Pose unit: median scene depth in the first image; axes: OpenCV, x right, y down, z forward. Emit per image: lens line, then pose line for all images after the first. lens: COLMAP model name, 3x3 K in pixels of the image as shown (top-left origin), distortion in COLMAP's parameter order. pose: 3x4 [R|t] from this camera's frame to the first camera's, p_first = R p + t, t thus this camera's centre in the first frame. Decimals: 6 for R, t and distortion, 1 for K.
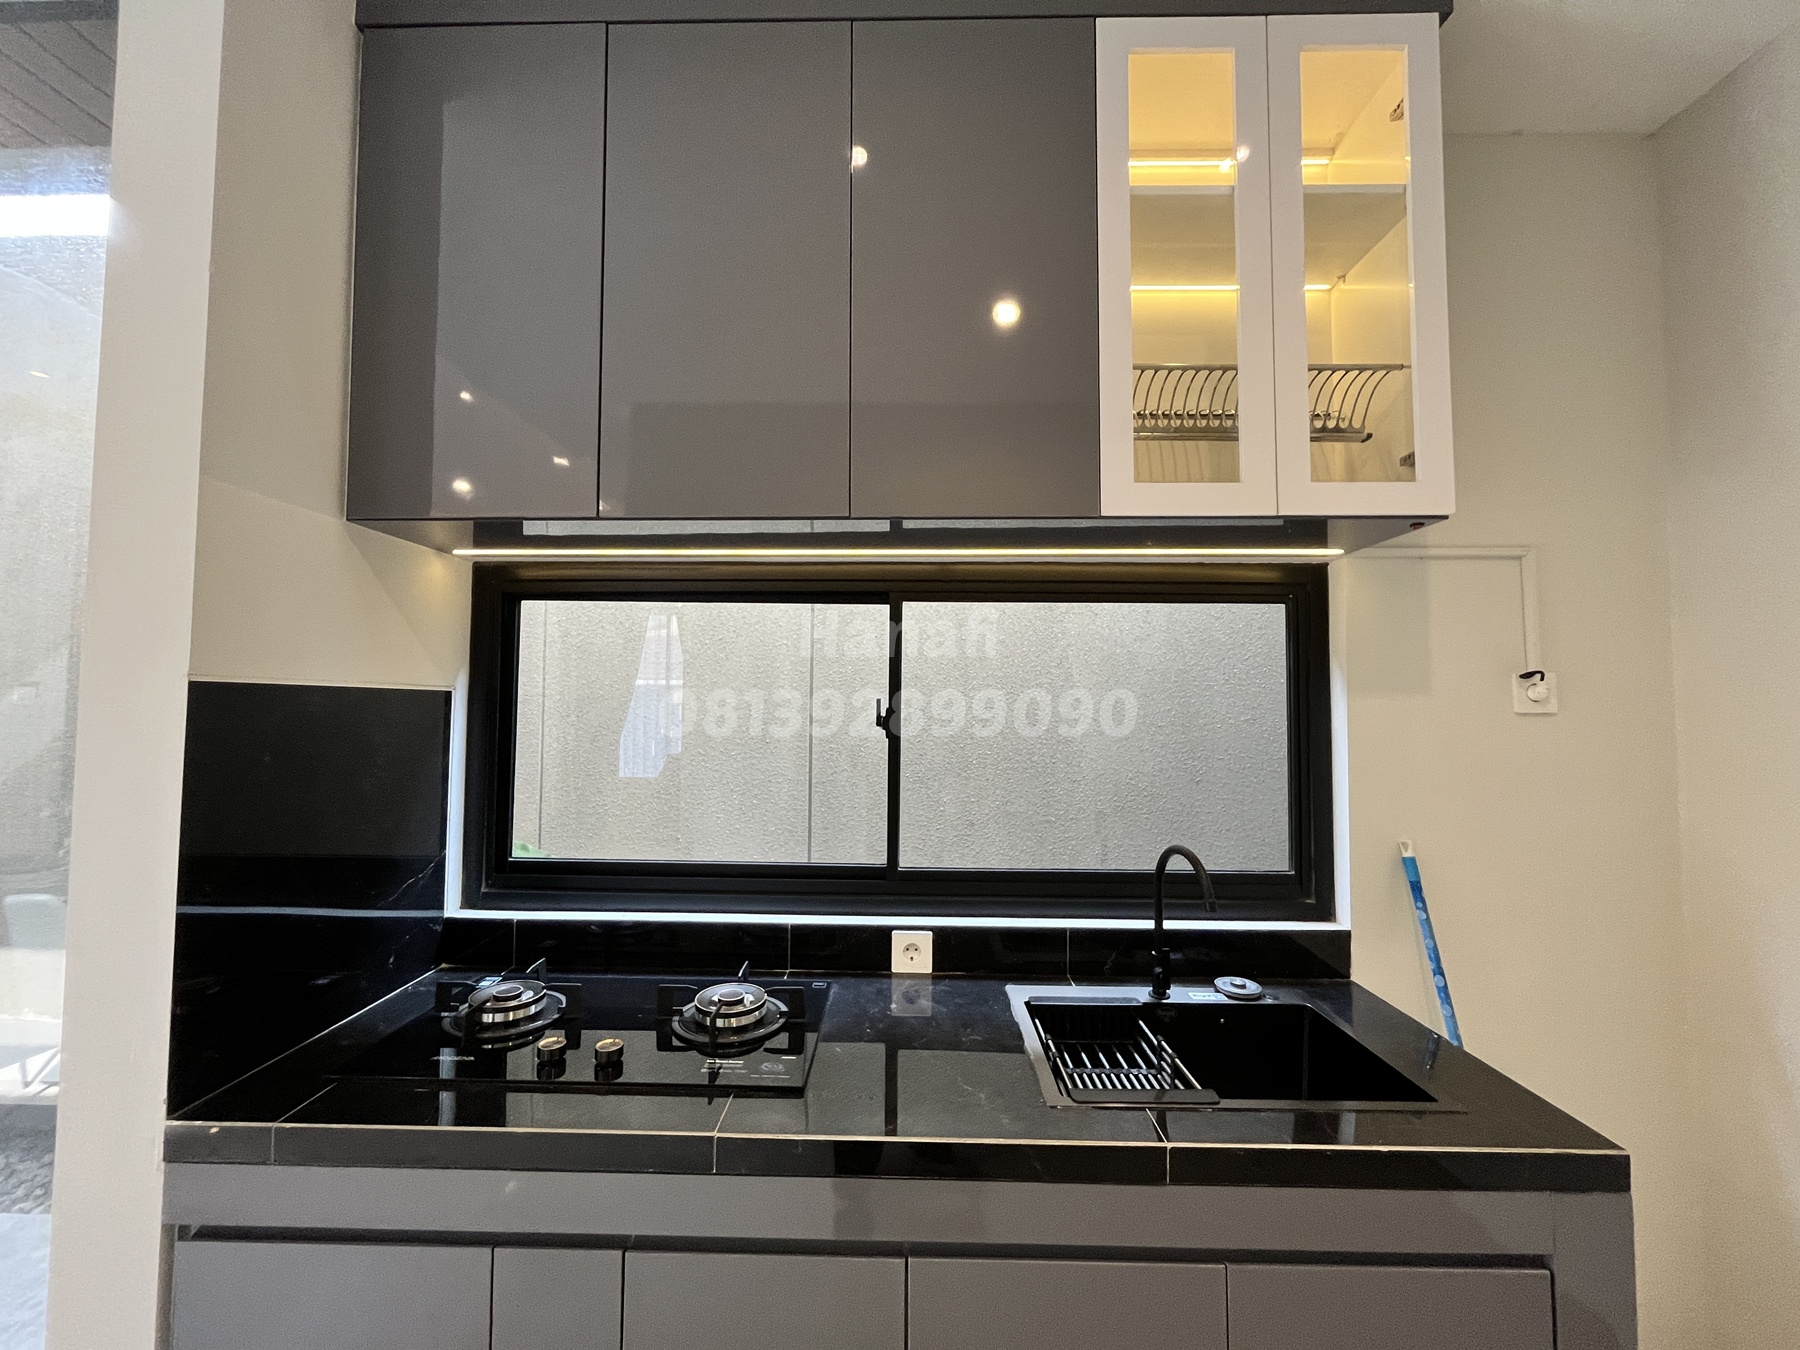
lens RADIAL K [[731.8, 0, 898.0], [0, 731.8, 676.6], [0, 0, 1]] dist [0.000217, -0.000433]
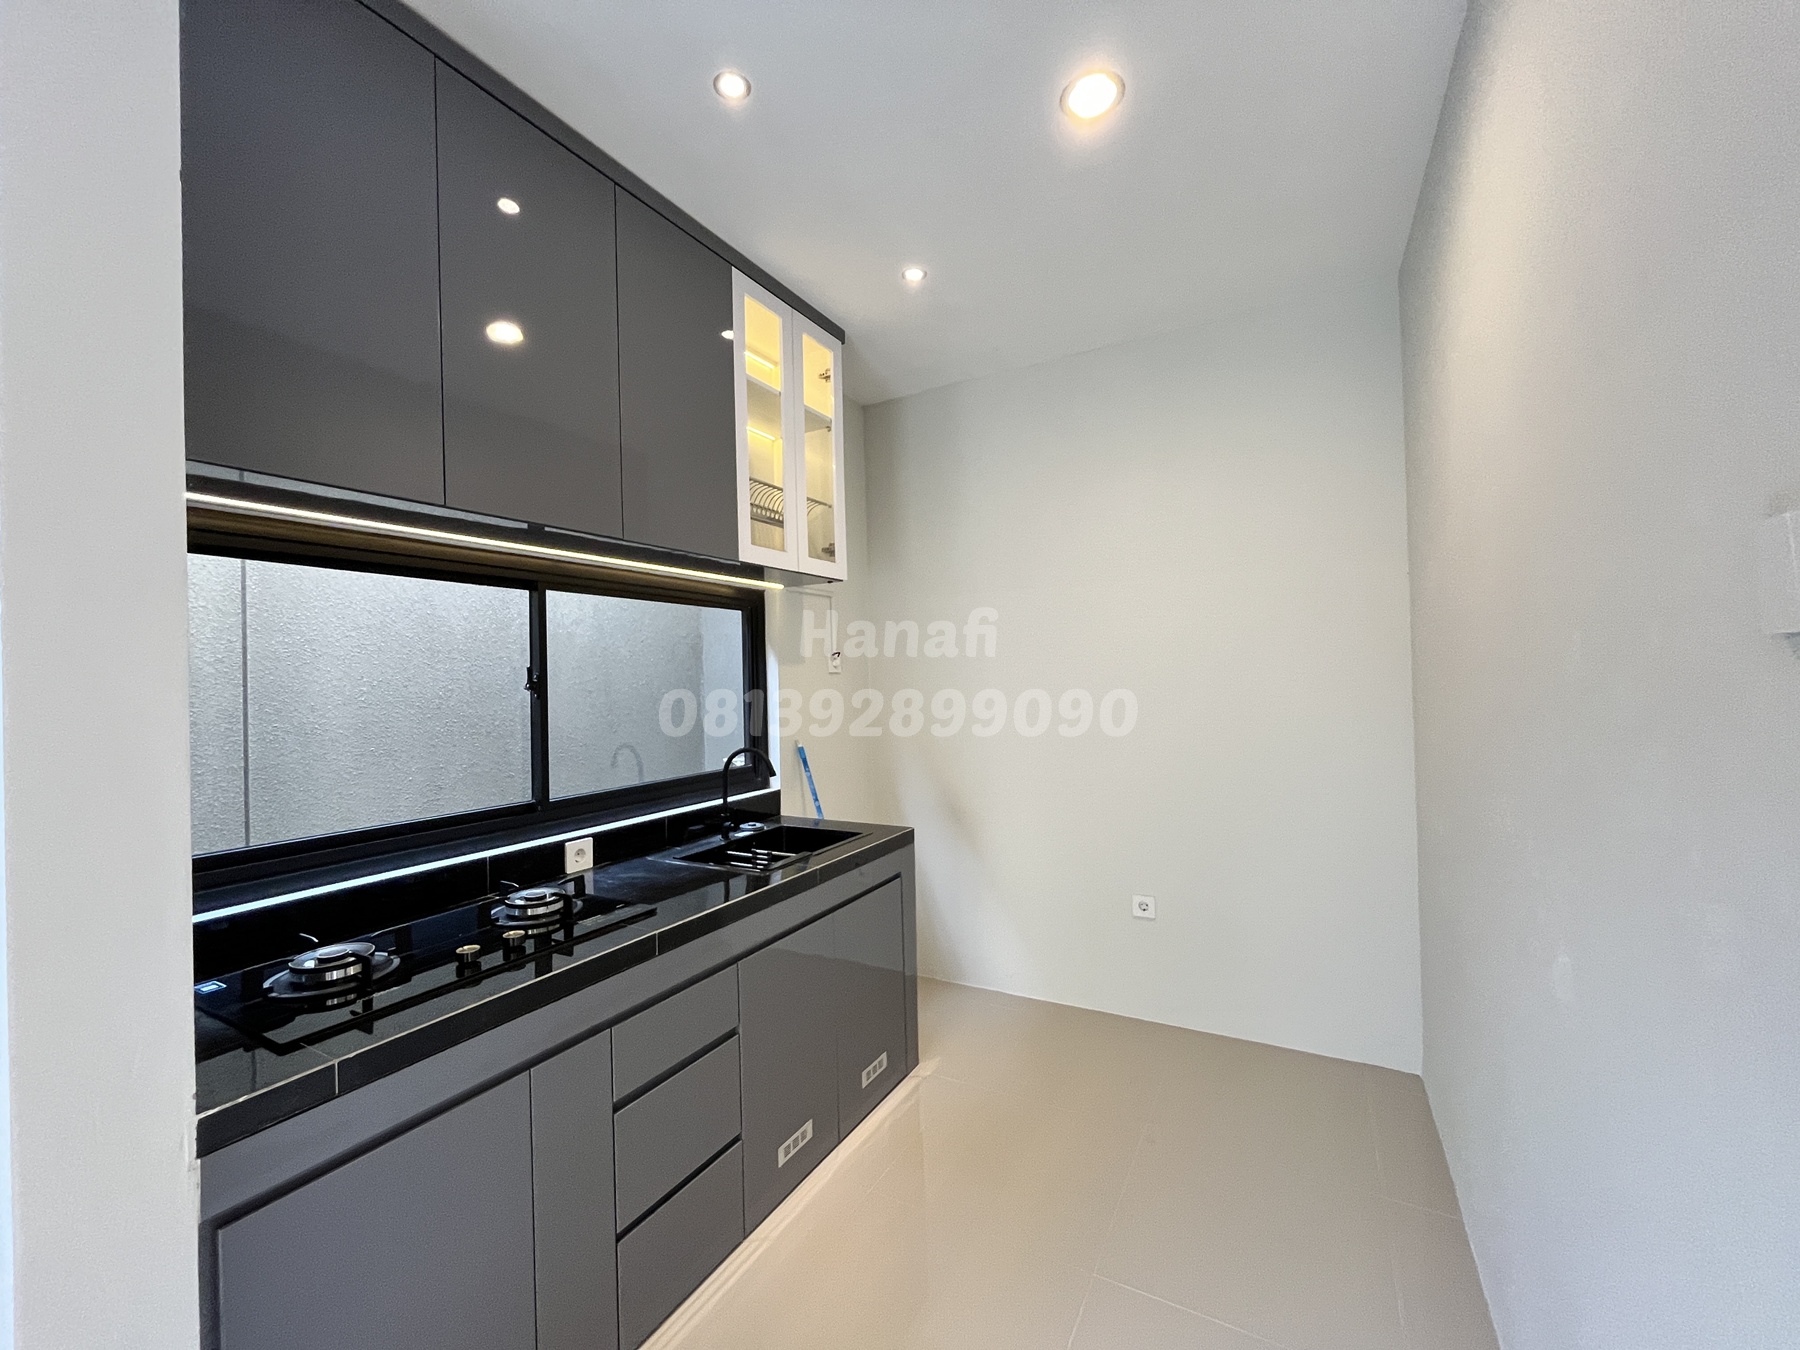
lens RADIAL K [[731.8, 0, 889.2], [0, 731.8, 672.1], [0, 0, 1]] dist [0.000217, -0.000433]
pose [[0.477686, -0.008787, 0.878487, -0.891695], [-0.017084, 0.999668, 0.019289, 0.005141], [-0.878365, -0.024222, 0.477377, -0.133480]]
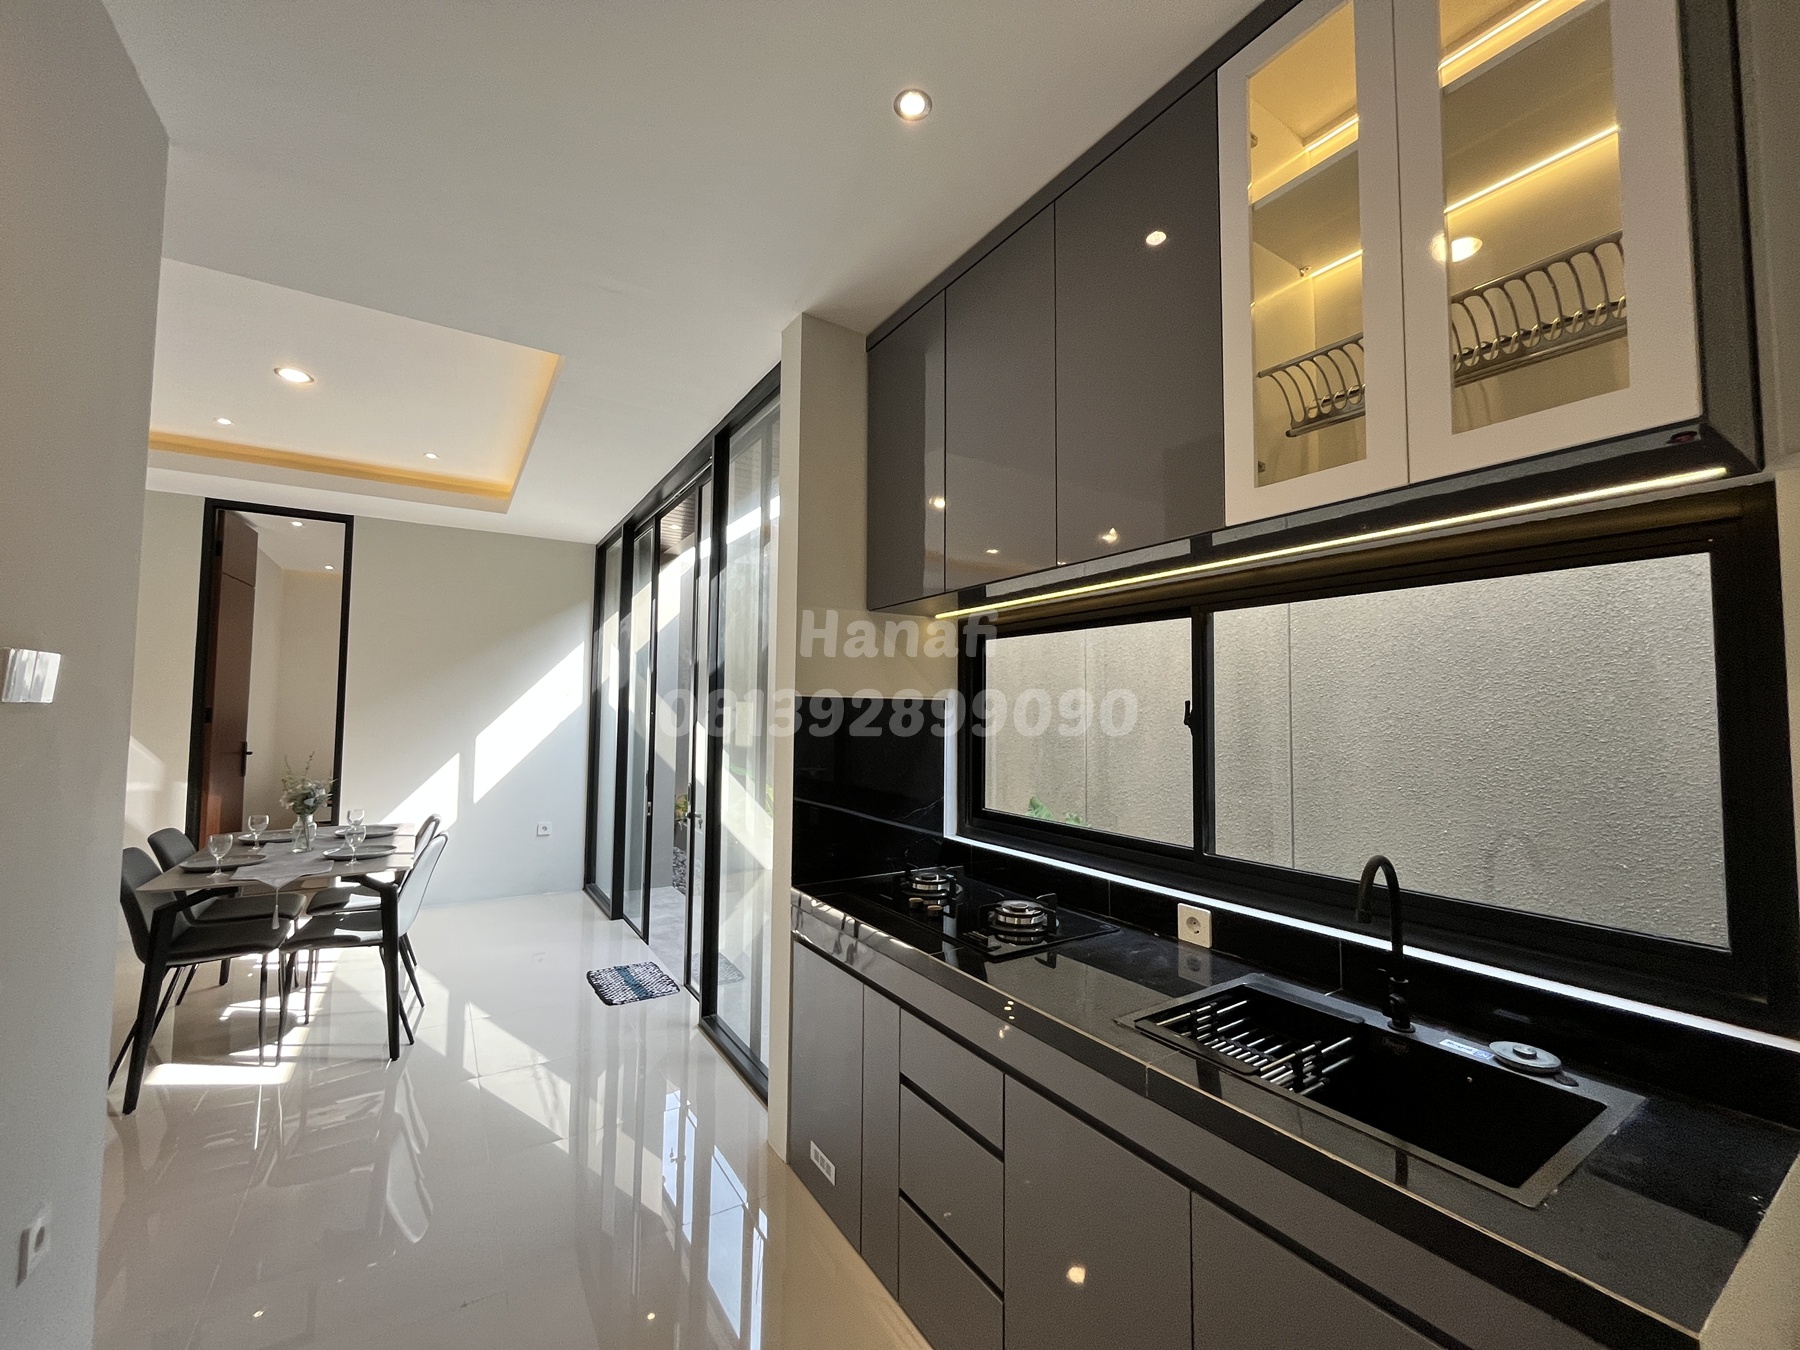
lens RADIAL K [[731.8, 0, 890.8], [0, 731.8, 674.3], [0, 0, 1]] dist [0.000217, -0.000433]
pose [[0.553144, -0.044716, -0.831885, 0.720665], [0.034256, 0.998935, -0.030918, 0.009206], [0.832381, -0.011395, 0.554086, -0.010452]]
